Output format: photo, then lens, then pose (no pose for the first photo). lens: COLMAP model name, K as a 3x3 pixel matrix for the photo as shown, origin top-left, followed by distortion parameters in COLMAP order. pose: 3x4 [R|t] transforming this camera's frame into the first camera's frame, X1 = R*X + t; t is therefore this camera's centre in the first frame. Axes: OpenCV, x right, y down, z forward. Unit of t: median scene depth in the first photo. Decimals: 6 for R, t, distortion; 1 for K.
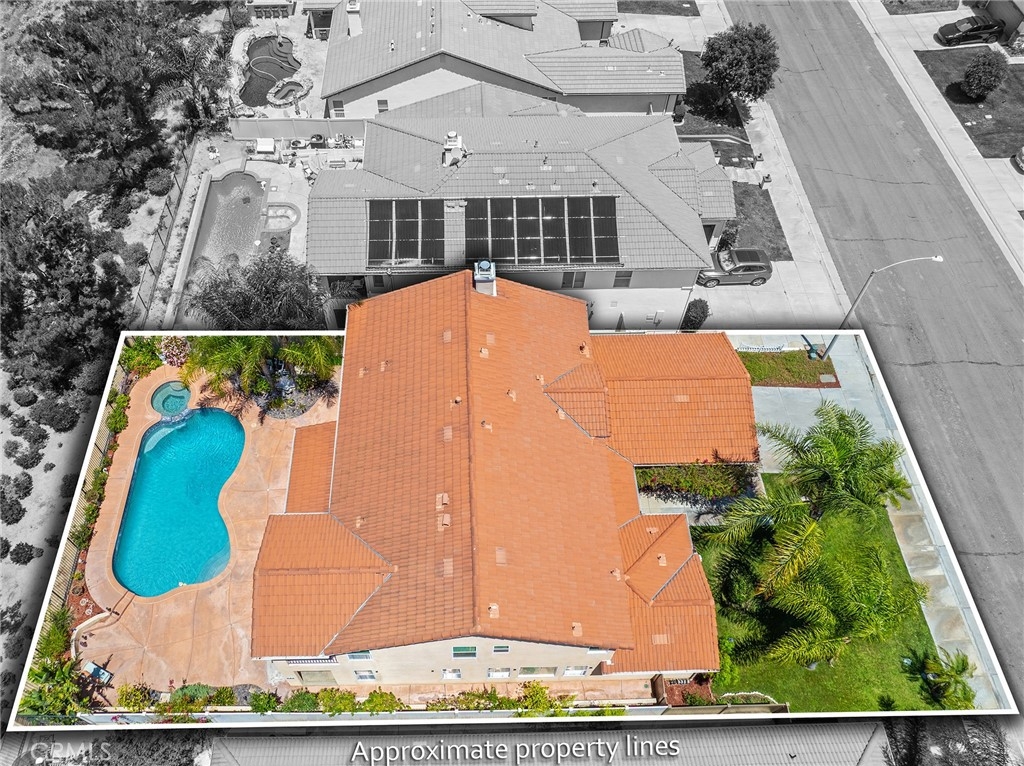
lens RADIAL K [[773.4, 0, 462.3], [0, 773.4, 354.3], [0, 0, 1]] dist [-0.028983, -0.002233]
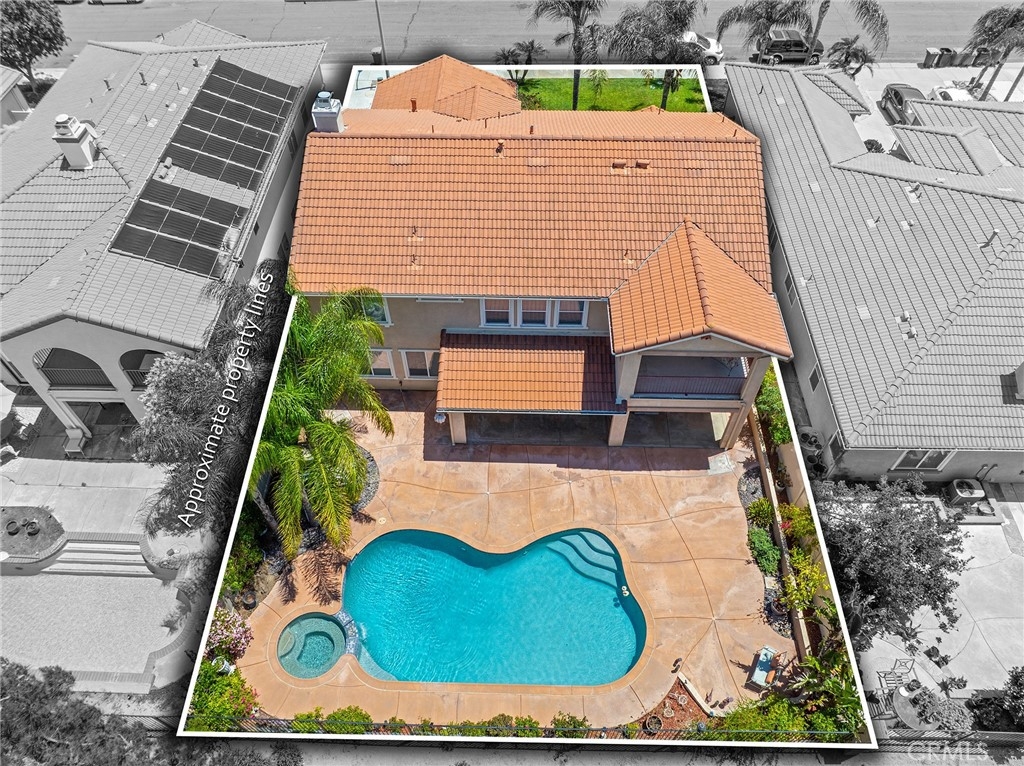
lens RADIAL K [[717.0, 0, 512.7], [0, 717.0, 374.1], [0, 0, 1]] dist [-0.040011, 0.005508]
pose [[0.044144, -0.776375, 0.628724, -0.566540], [0.814068, 0.392752, 0.427830, -0.136216], [-0.579089, 0.492938, 0.649360, 0.466170]]
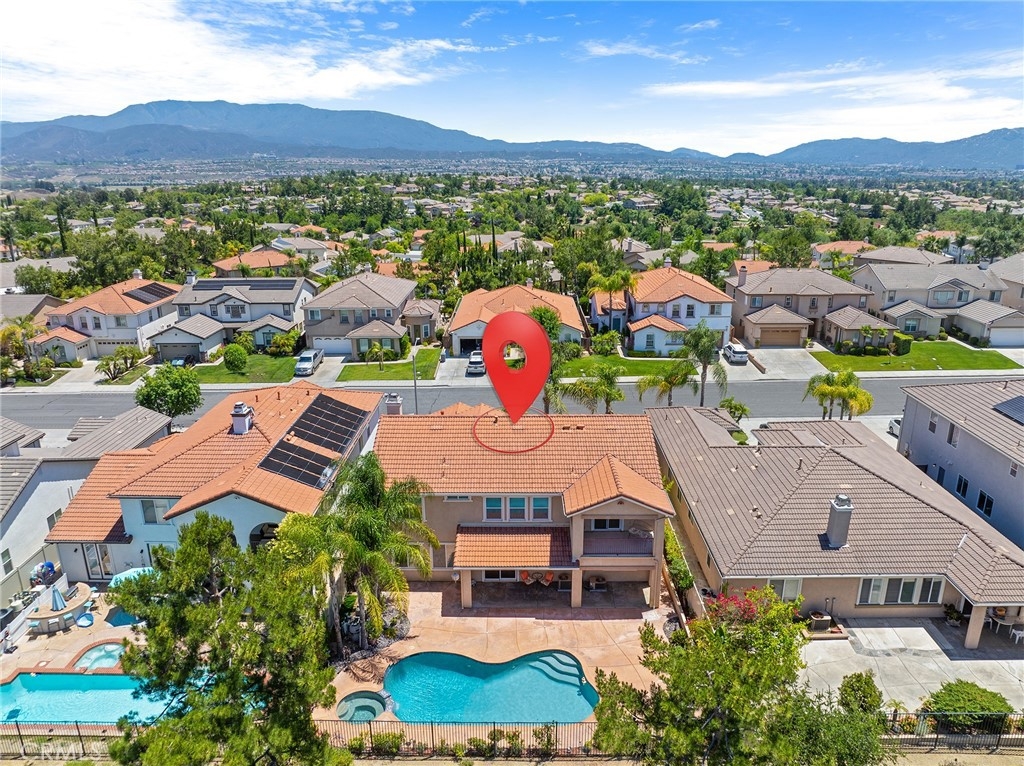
lens RADIAL K [[717.0, 0, 511.1], [0, 717.0, 380.8], [0, 0, 1]] dist [-0.040011, 0.005508]
pose [[0.034497, -0.293914, 0.955209, -1.025644], [0.816764, 0.559089, 0.142533, -0.120372], [-0.575940, 0.775263, 0.259345, 0.447400]]
